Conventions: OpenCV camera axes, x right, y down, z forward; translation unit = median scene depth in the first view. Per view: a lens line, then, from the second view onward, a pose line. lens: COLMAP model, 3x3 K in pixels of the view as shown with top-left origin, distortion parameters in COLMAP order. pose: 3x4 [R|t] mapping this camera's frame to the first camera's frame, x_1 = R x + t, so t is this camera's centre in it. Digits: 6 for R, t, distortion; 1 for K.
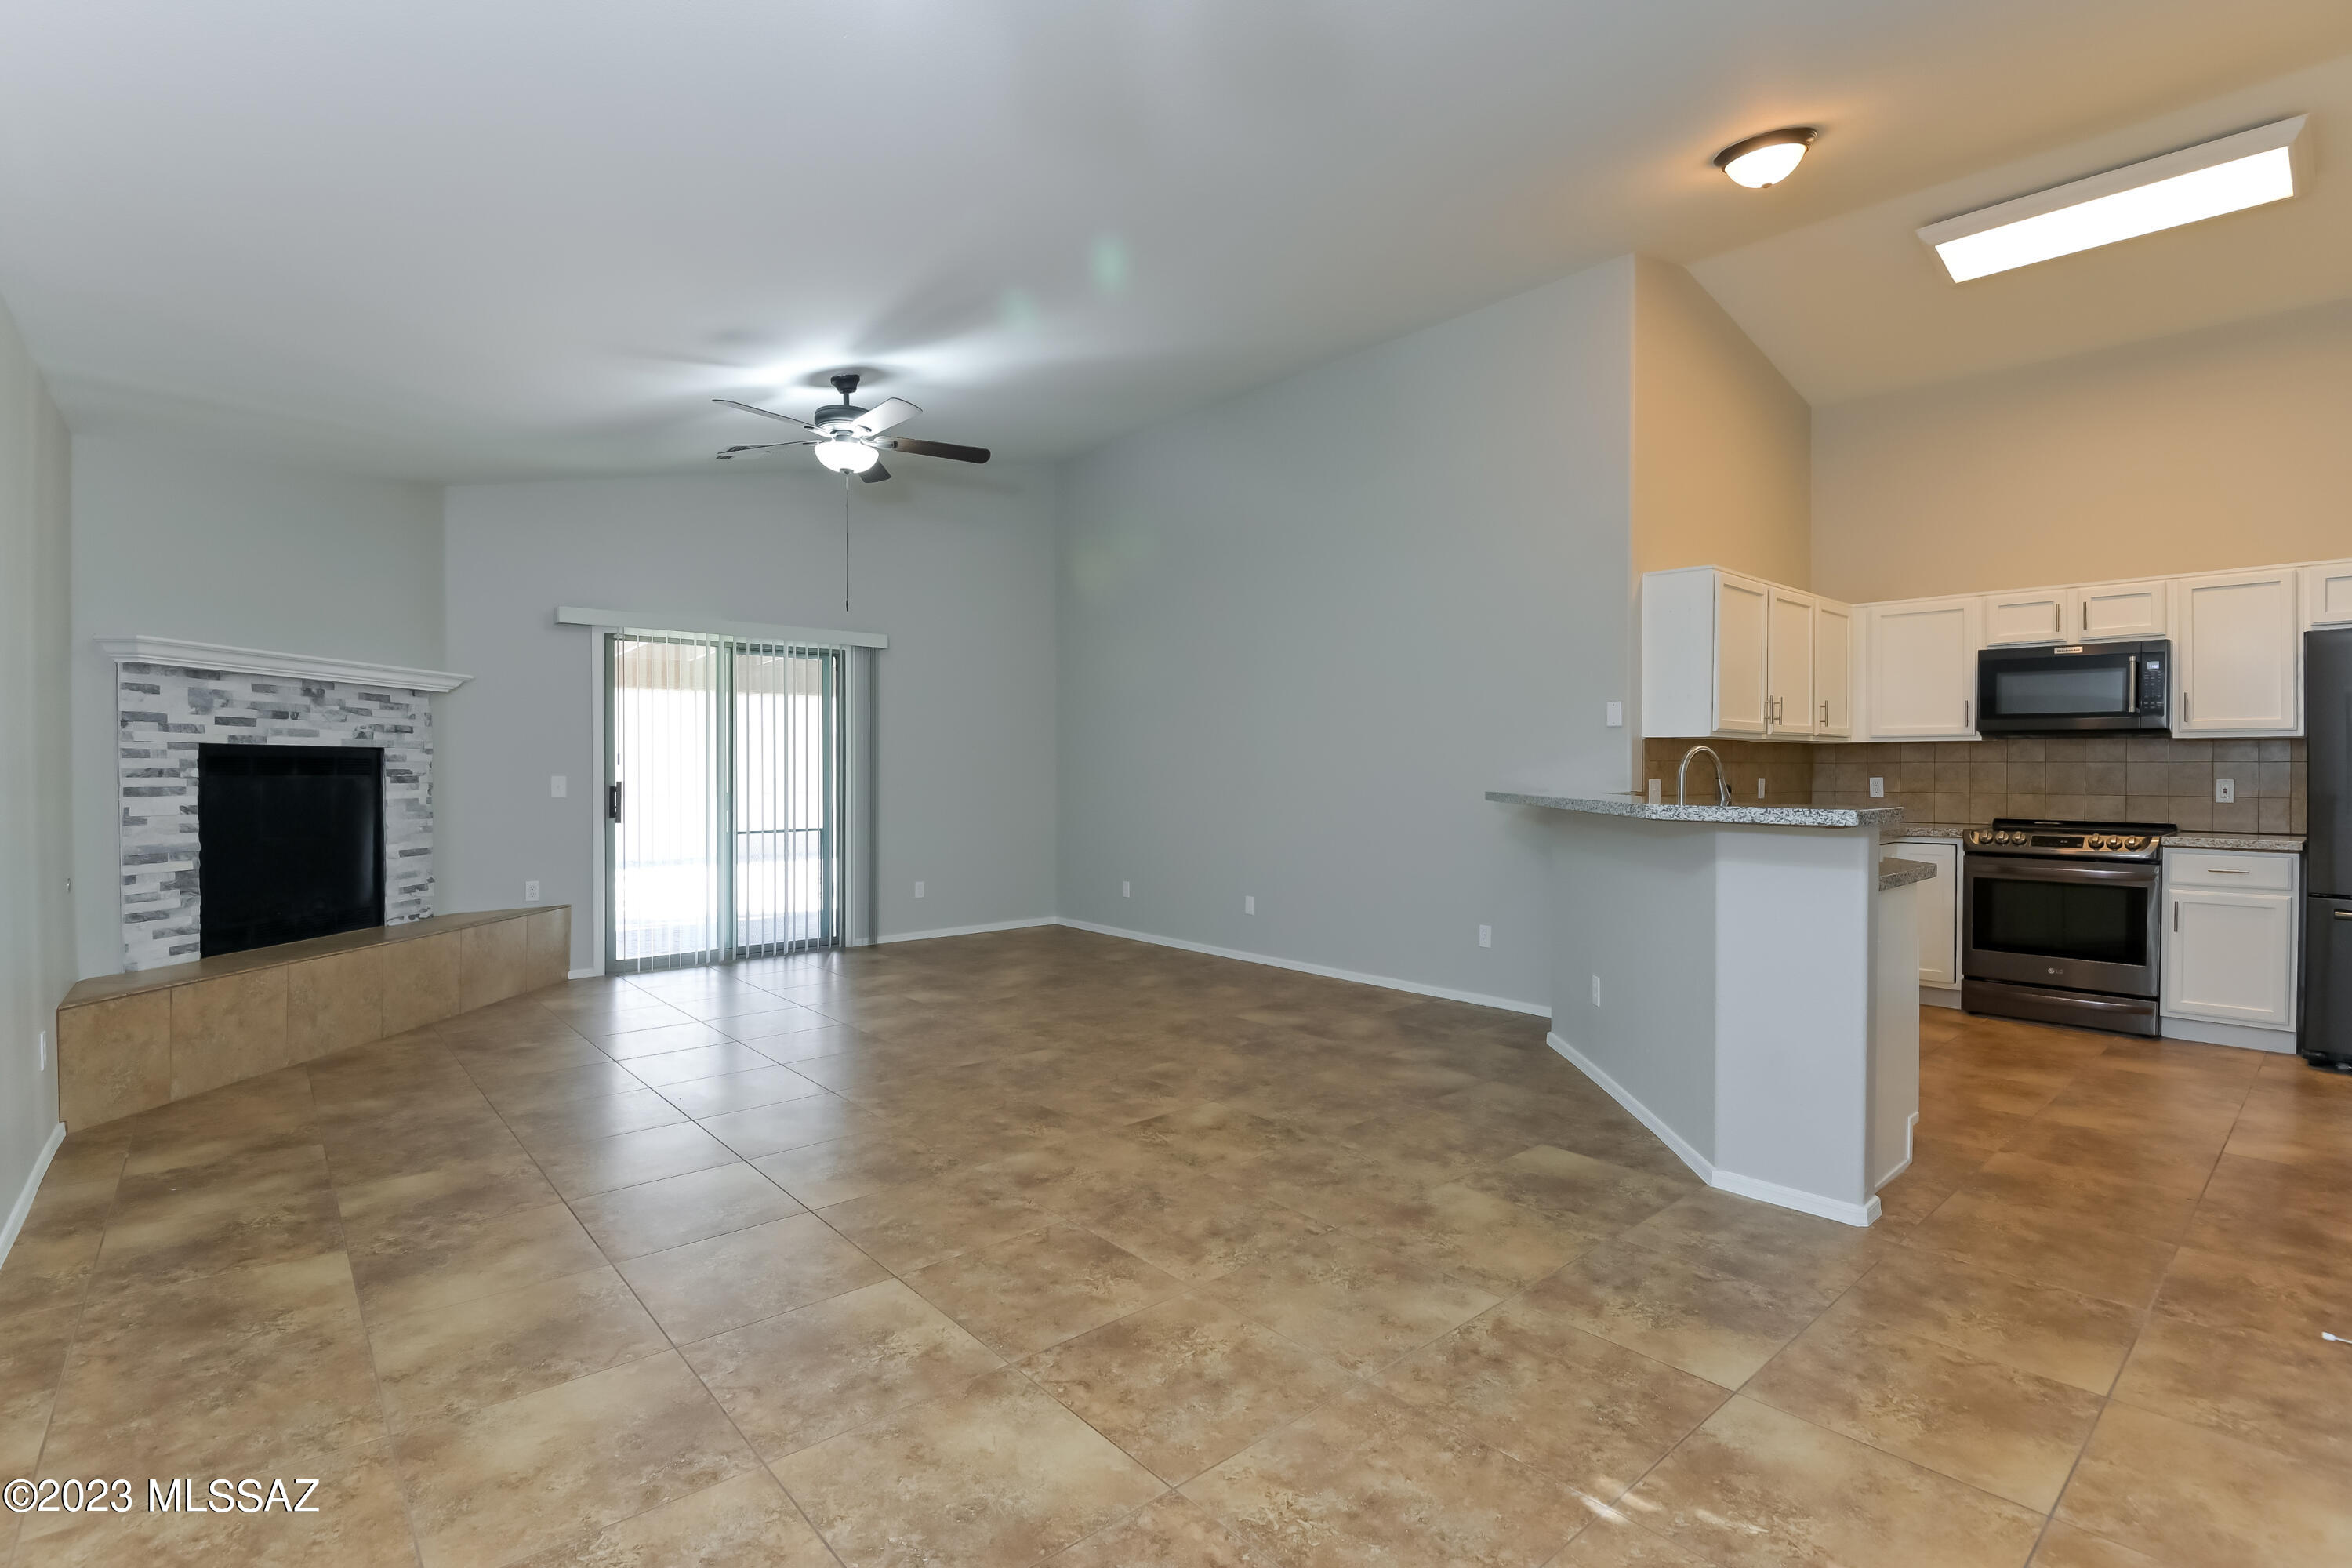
lens RADIAL K [[1093.9, 0, 1176.0], [0, 1093.9, 784.0], [0, 0, 1]] dist [-0.024825, -0.001138]
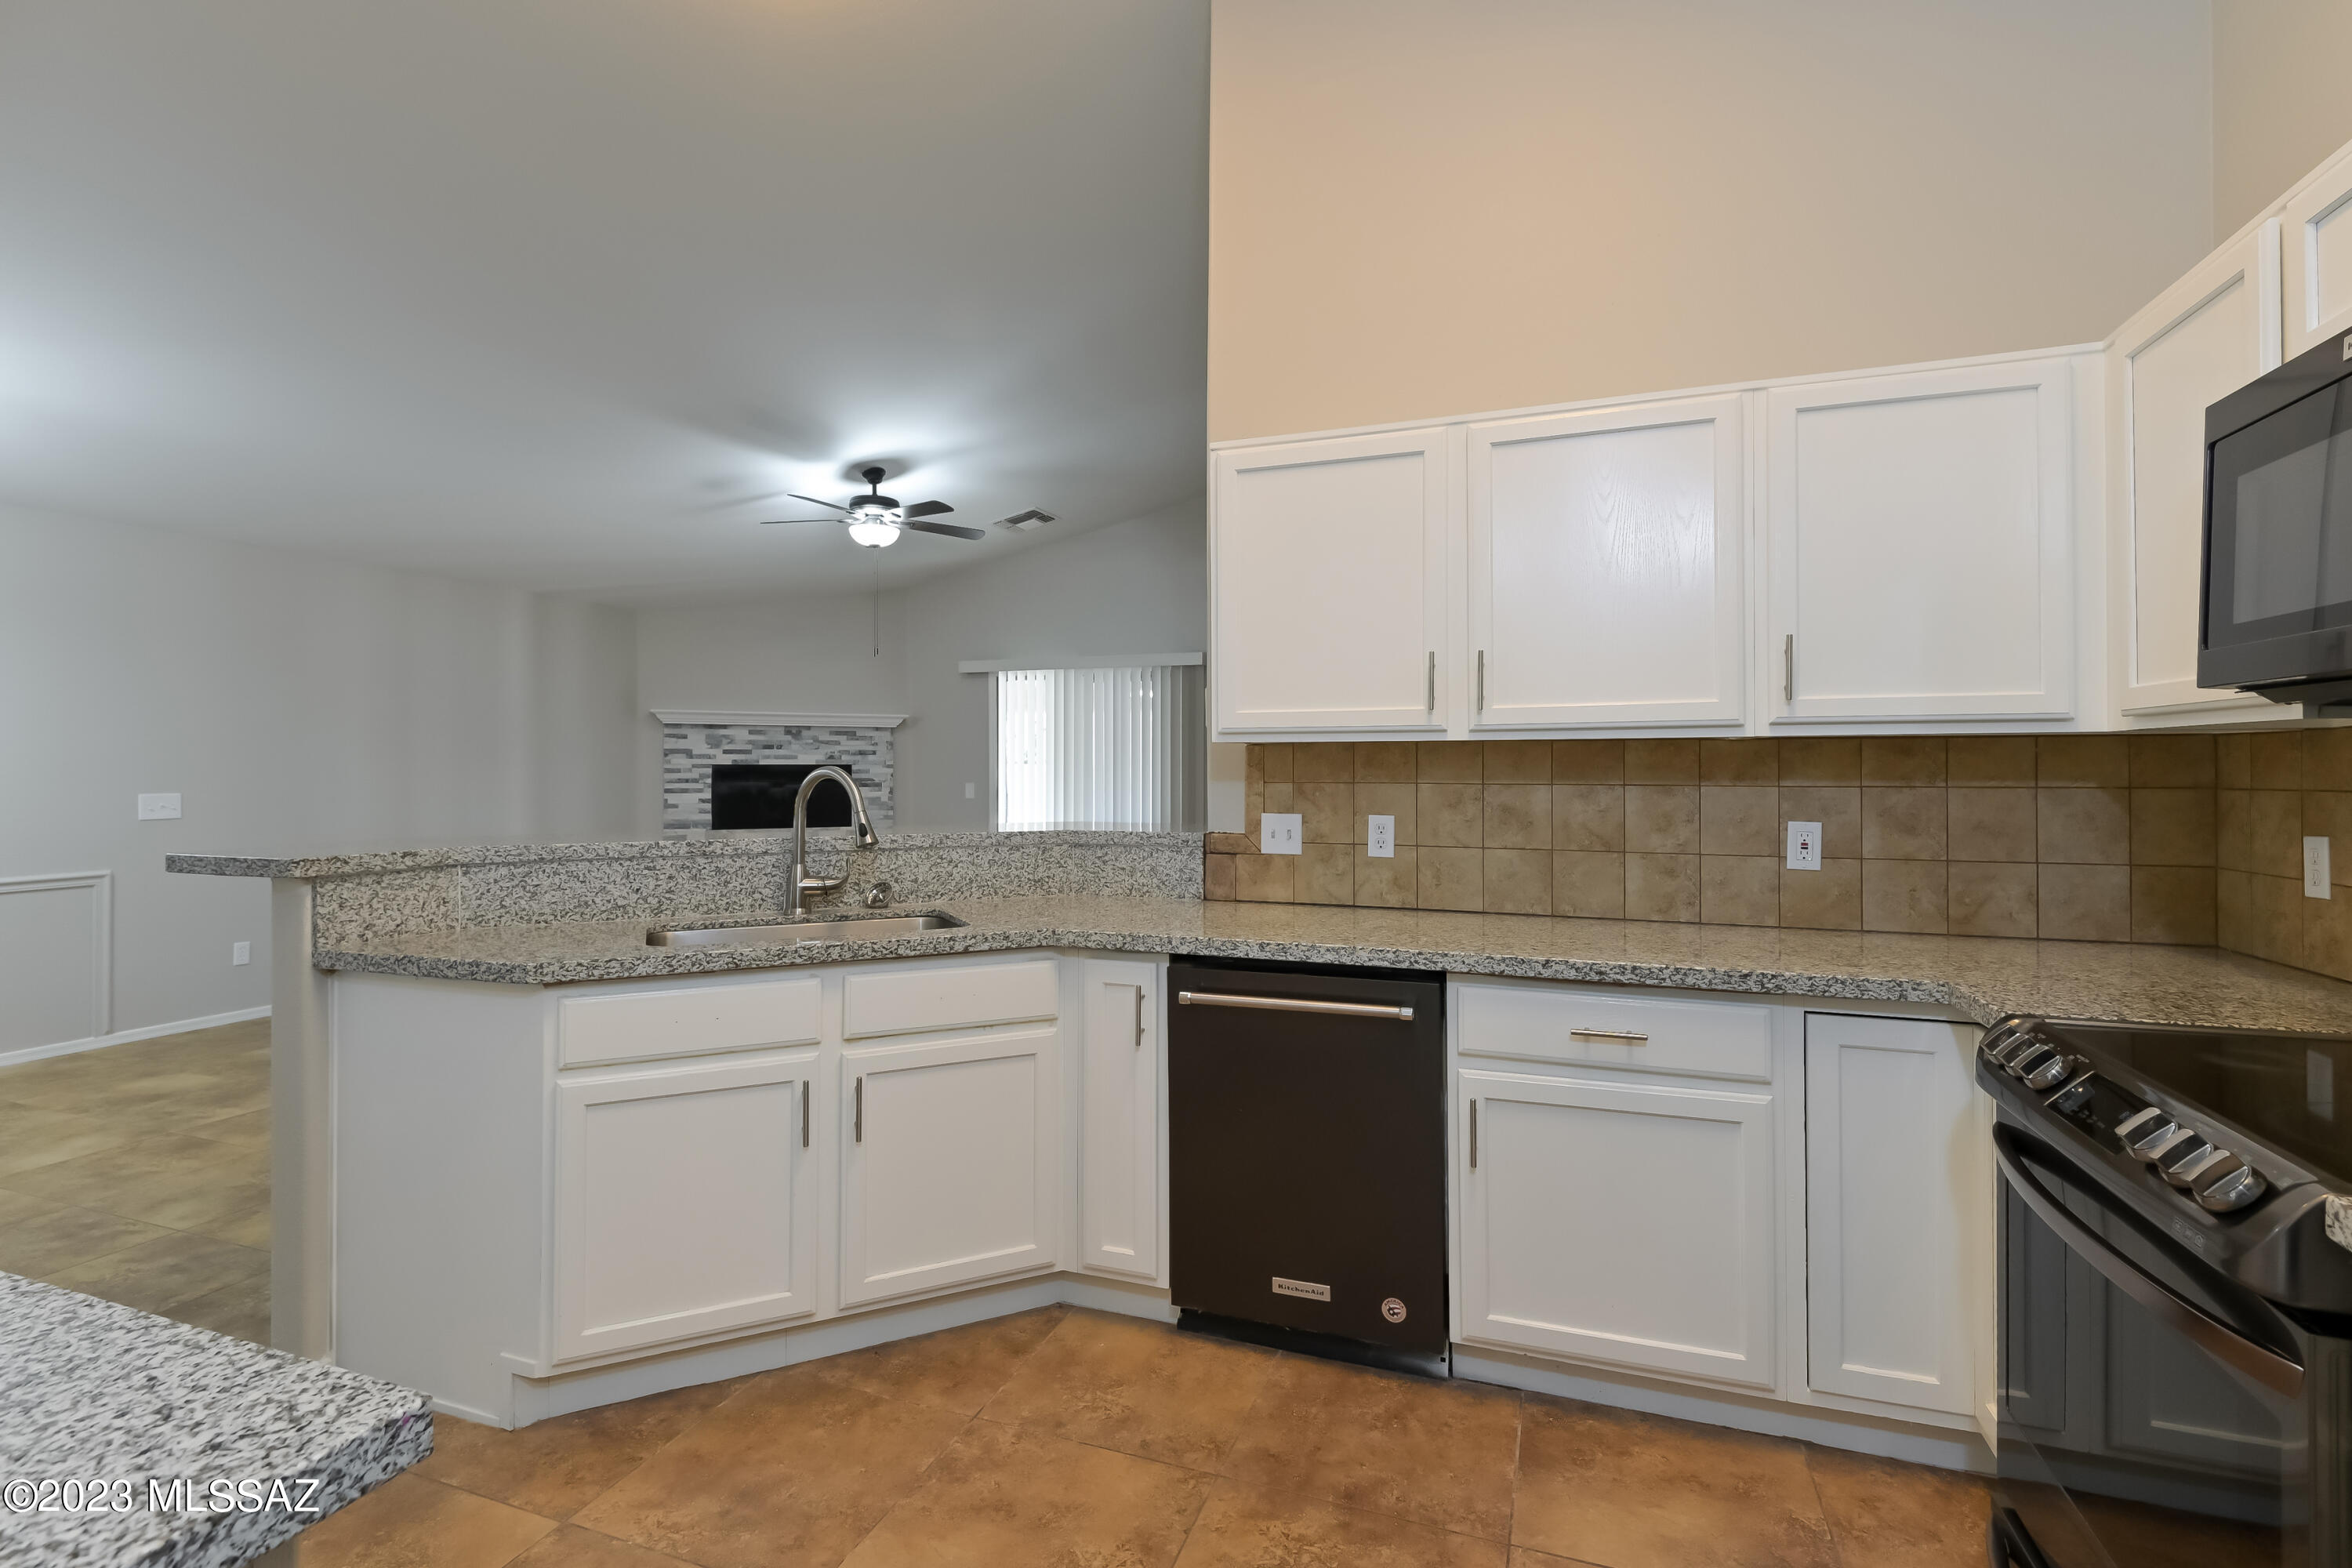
lens RADIAL K [[1098.7, 0, 1175.4], [0, 1098.7, 753.7], [0, 0, 1]] dist [-0.000288, -0.001061]
pose [[0.483233, -0.010781, -0.875425, 1.144911], [-0.012472, 0.999738, -0.019196, -0.031507], [0.875403, 0.020194, 0.482972, 0.812293]]
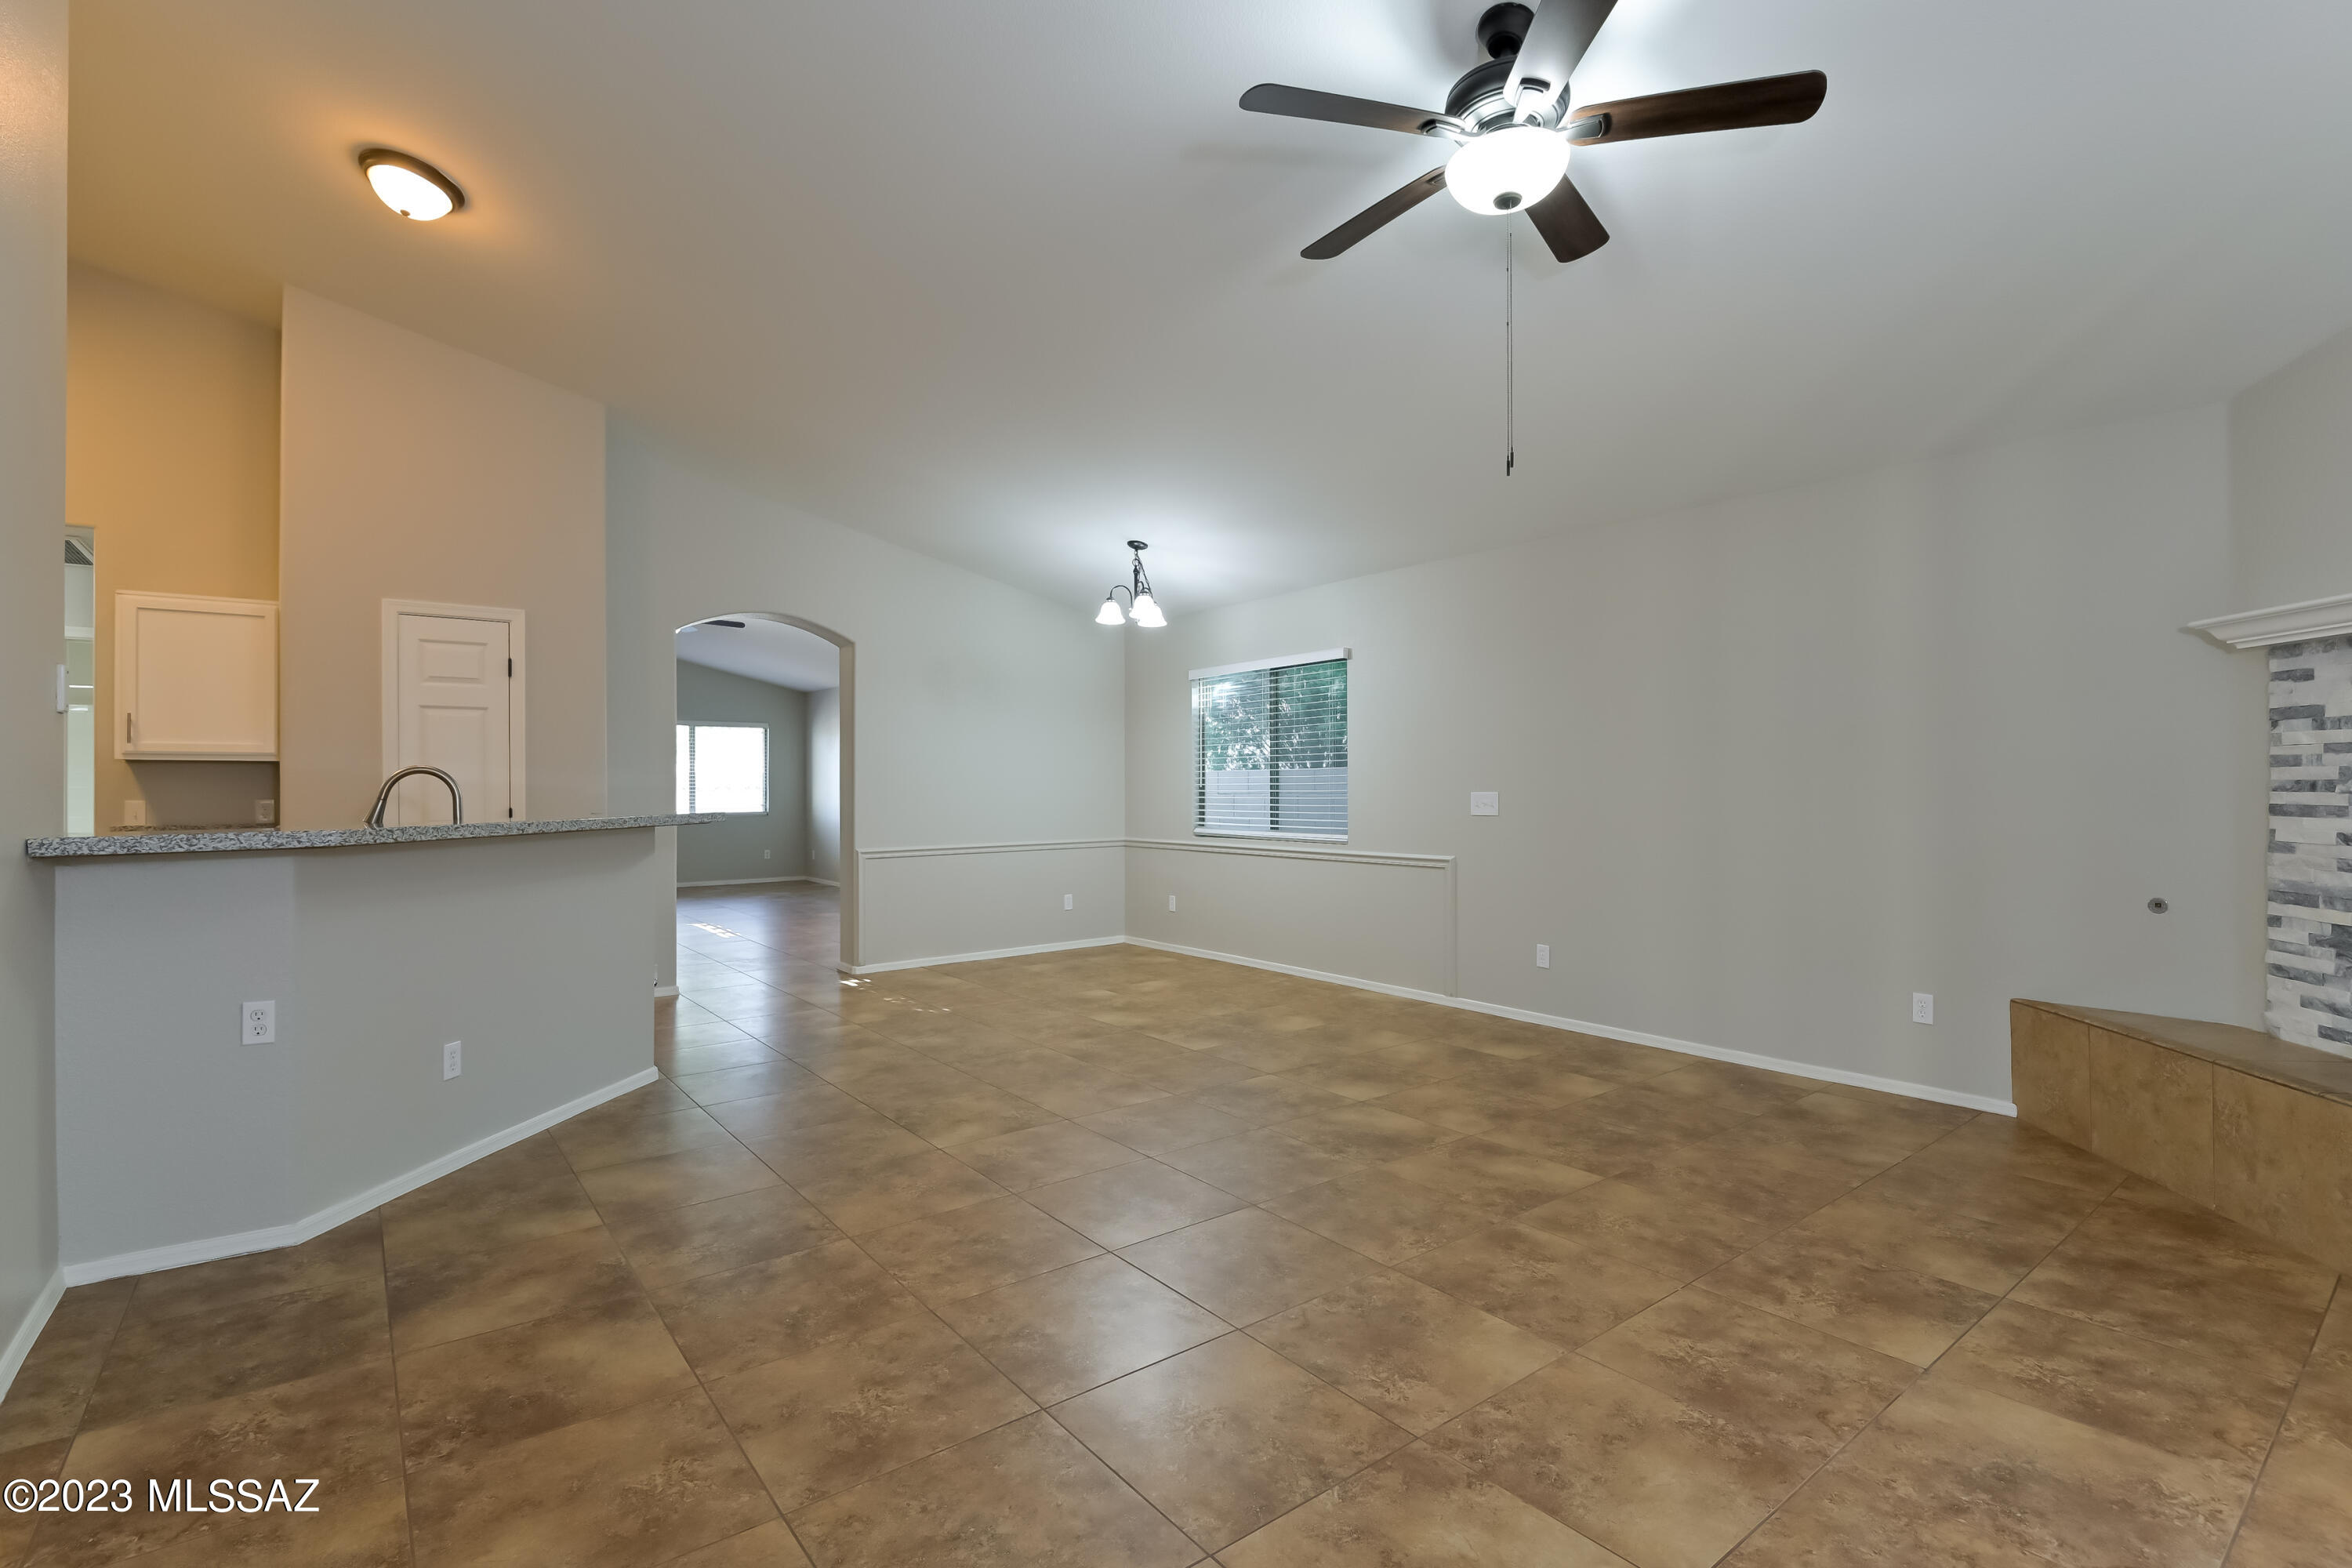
lens RADIAL K [[1093.9, 0, 1176.0], [0, 1093.9, 784.0], [0, 0, 1]] dist [-0.024825, -0.001138]
pose [[-0.997720, 0.002676, 0.067433, -0.212618], [0.003568, 0.999908, 0.013115, -0.024060], [-0.067391, 0.013326, -0.997638, 1.773759]]
